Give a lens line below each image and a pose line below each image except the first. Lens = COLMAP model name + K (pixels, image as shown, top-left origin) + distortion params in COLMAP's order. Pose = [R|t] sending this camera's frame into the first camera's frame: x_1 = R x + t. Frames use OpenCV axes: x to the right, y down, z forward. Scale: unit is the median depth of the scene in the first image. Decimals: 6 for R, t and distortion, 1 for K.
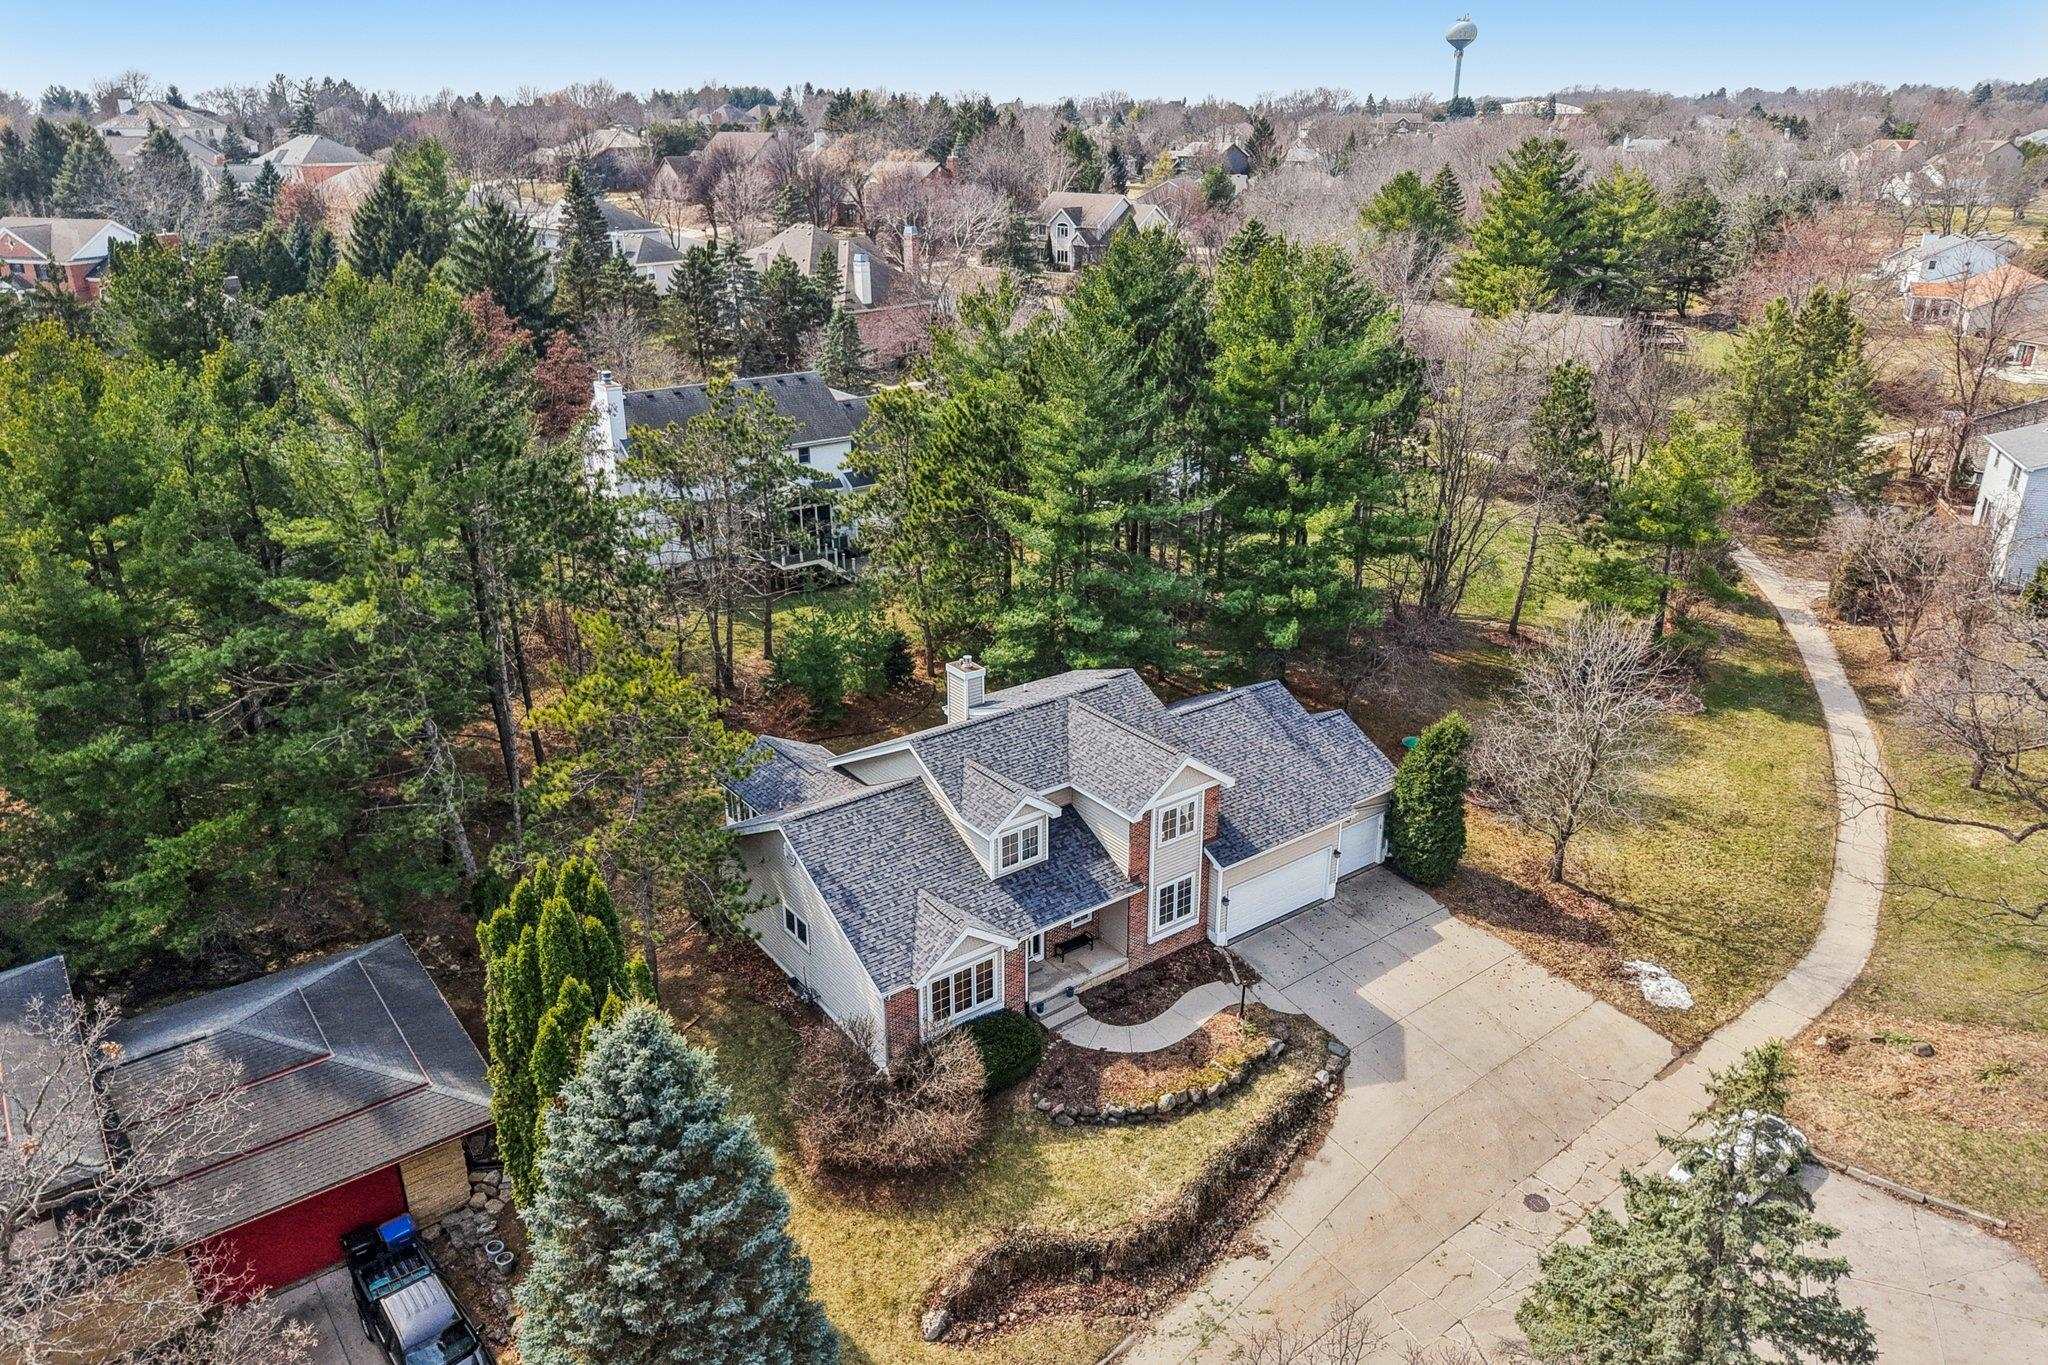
lens RADIAL K [[1421.6, 0, 1045.1], [0, 1421.6, 658.6], [0, 0, 1]] dist [-0.000671, -0.001503]
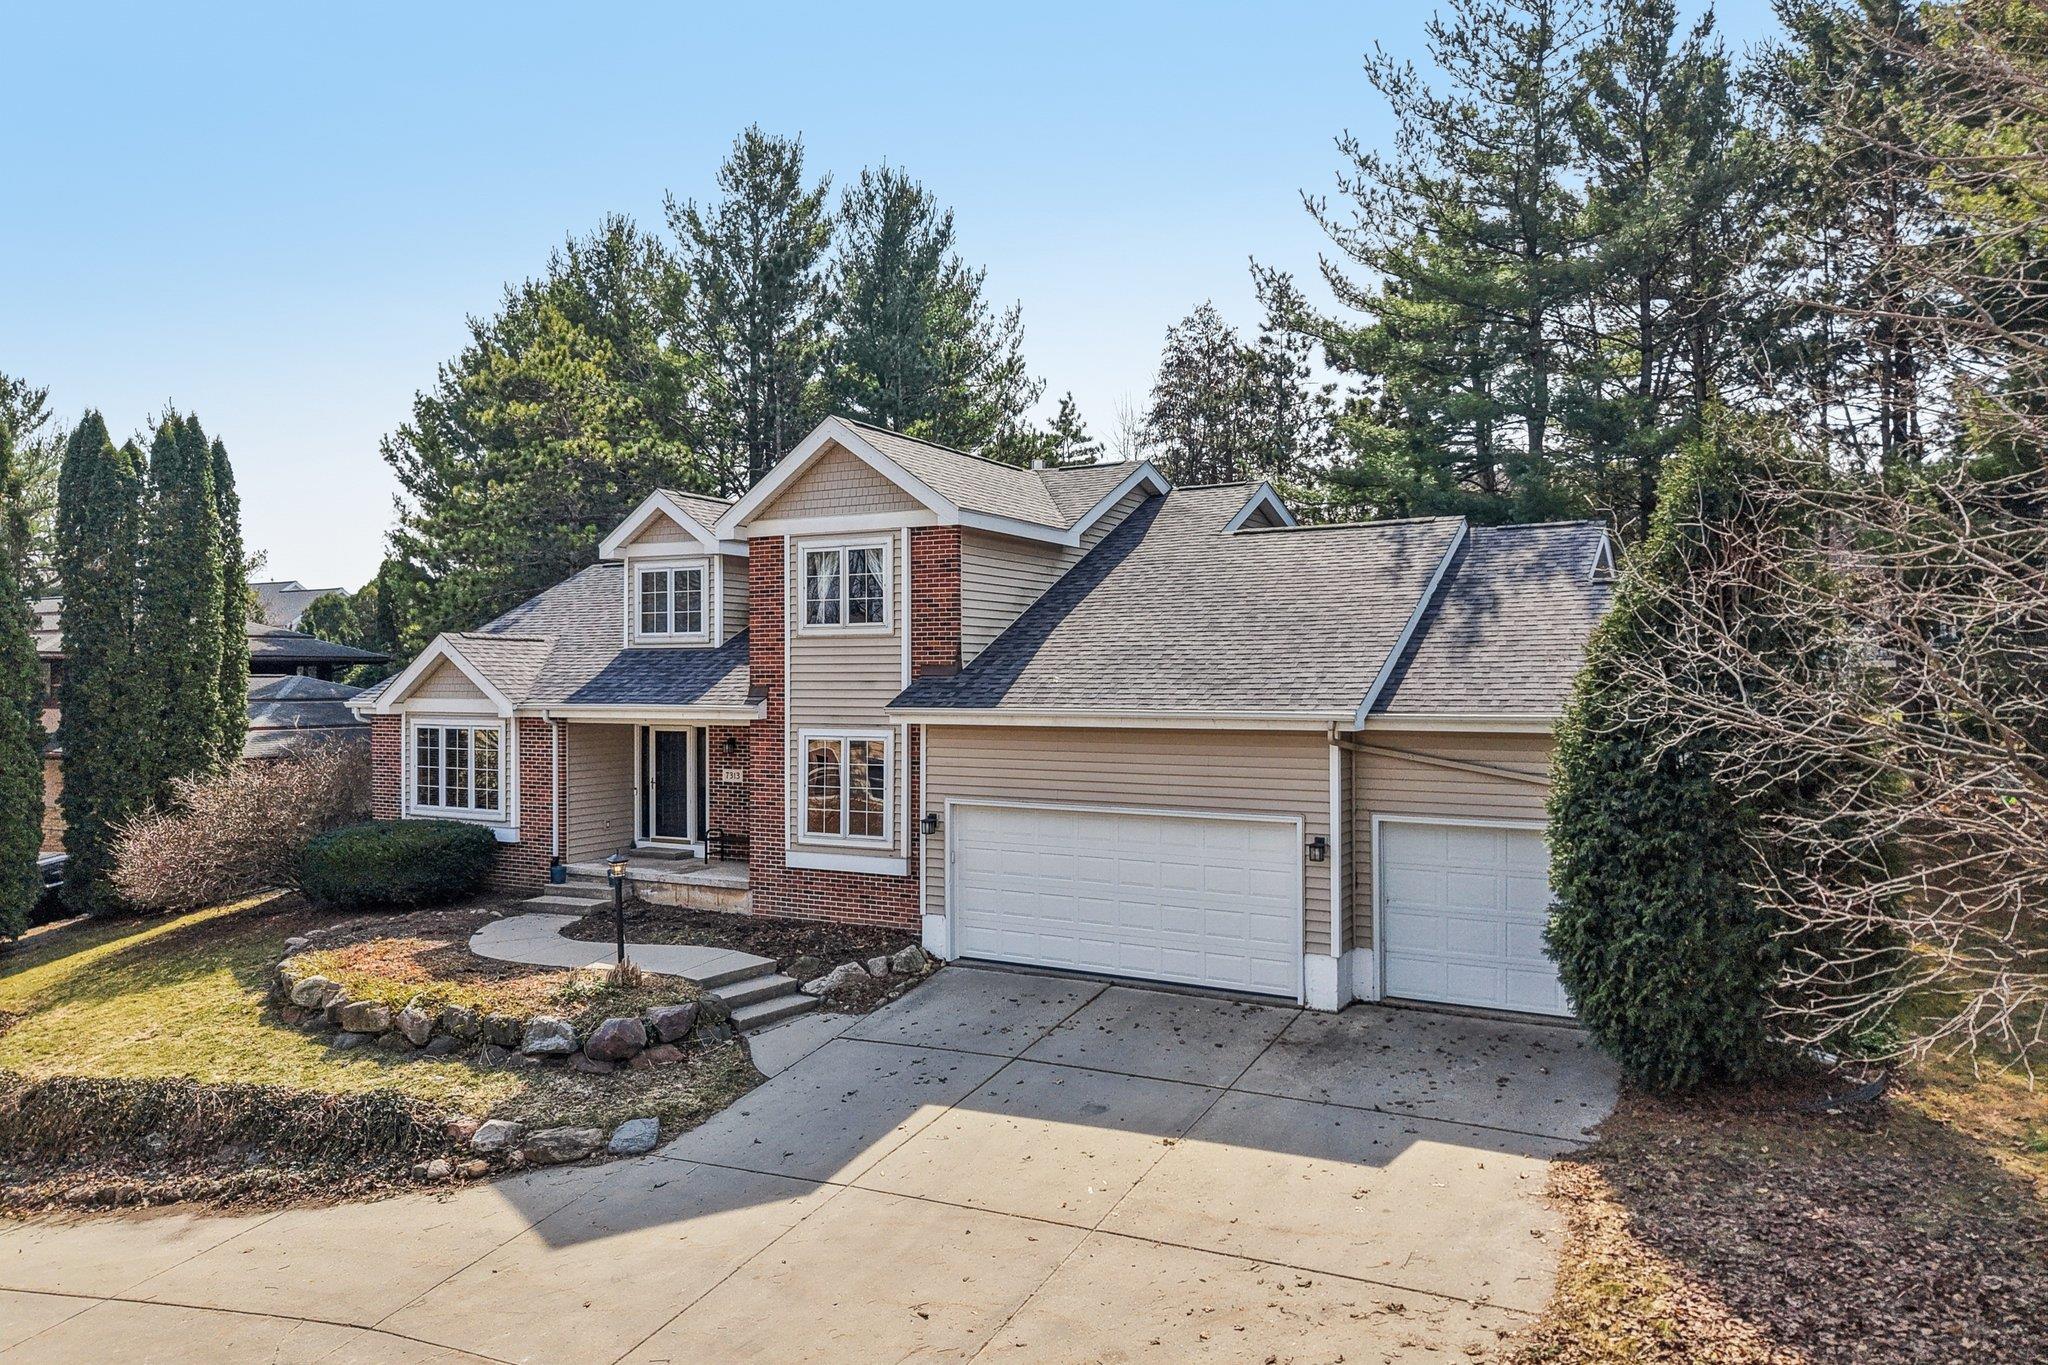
lens RADIAL K [[1380.0, 0, 1024.0], [0, 1380.0, 682.5], [0, 0, 1]] dist [-0.006018, 0.000520]
pose [[0.399791, -0.000490, -0.916606, 0.541013], [-0.329852, 0.932928, -0.144369, 0.195157], [0.855199, 0.360062, 0.372814, 0.929364]]
